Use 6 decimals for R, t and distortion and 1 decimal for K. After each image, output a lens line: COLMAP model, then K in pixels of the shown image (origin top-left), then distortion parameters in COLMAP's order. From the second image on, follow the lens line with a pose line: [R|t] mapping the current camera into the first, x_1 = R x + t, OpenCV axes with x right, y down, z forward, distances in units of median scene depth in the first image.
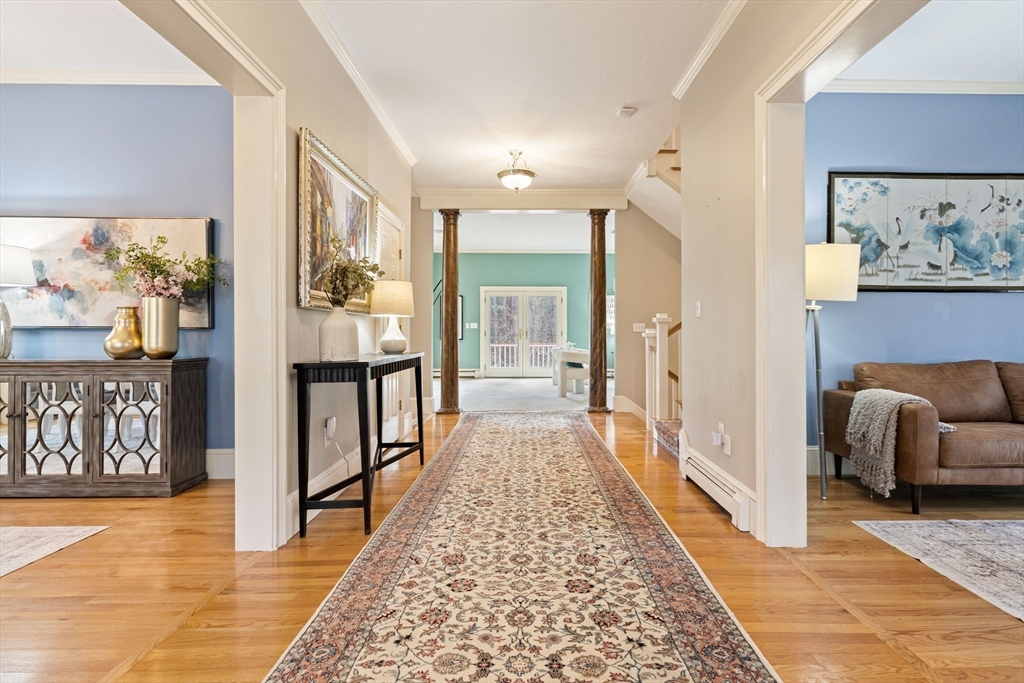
lens RADIAL K [[494.5, 0, 510.4], [0, 494.5, 333.7], [0, 0, 1]] dist [0.011760, 0.000119]
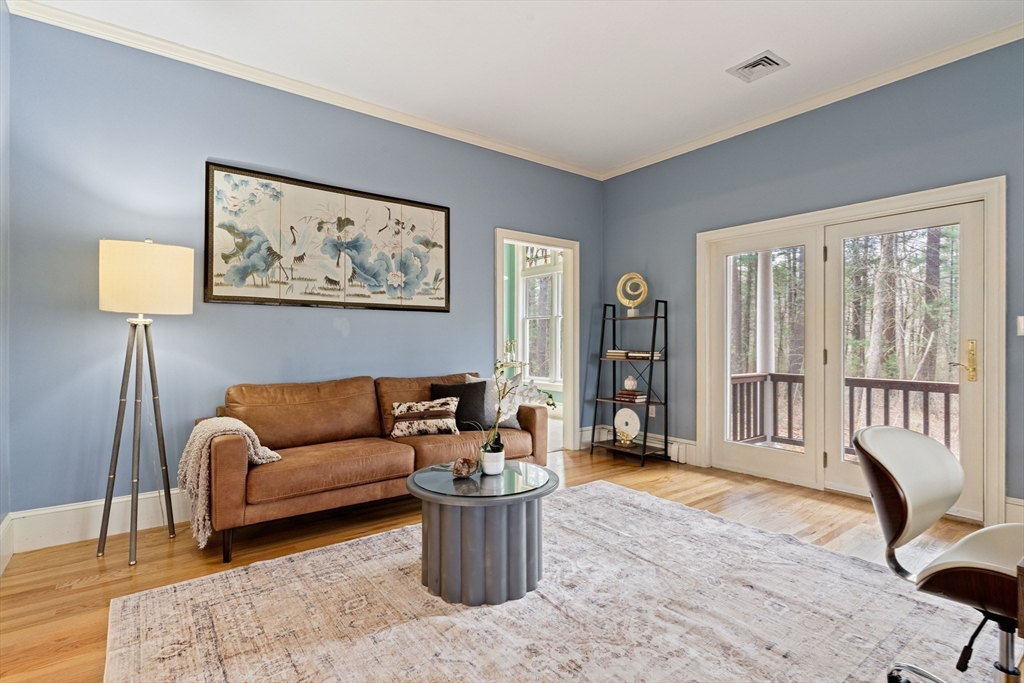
lens RADIAL K [[494.5, 0, 481.3], [0, 494.5, 342.9], [0, 0, 1]] dist [0.011760, 0.000119]
pose [[0.832868, -0.003318, 0.553462, 0.558727], [-0.000176, 0.999980, 0.006260, -0.020495], [-0.553472, -0.005311, 0.832851, 0.028992]]
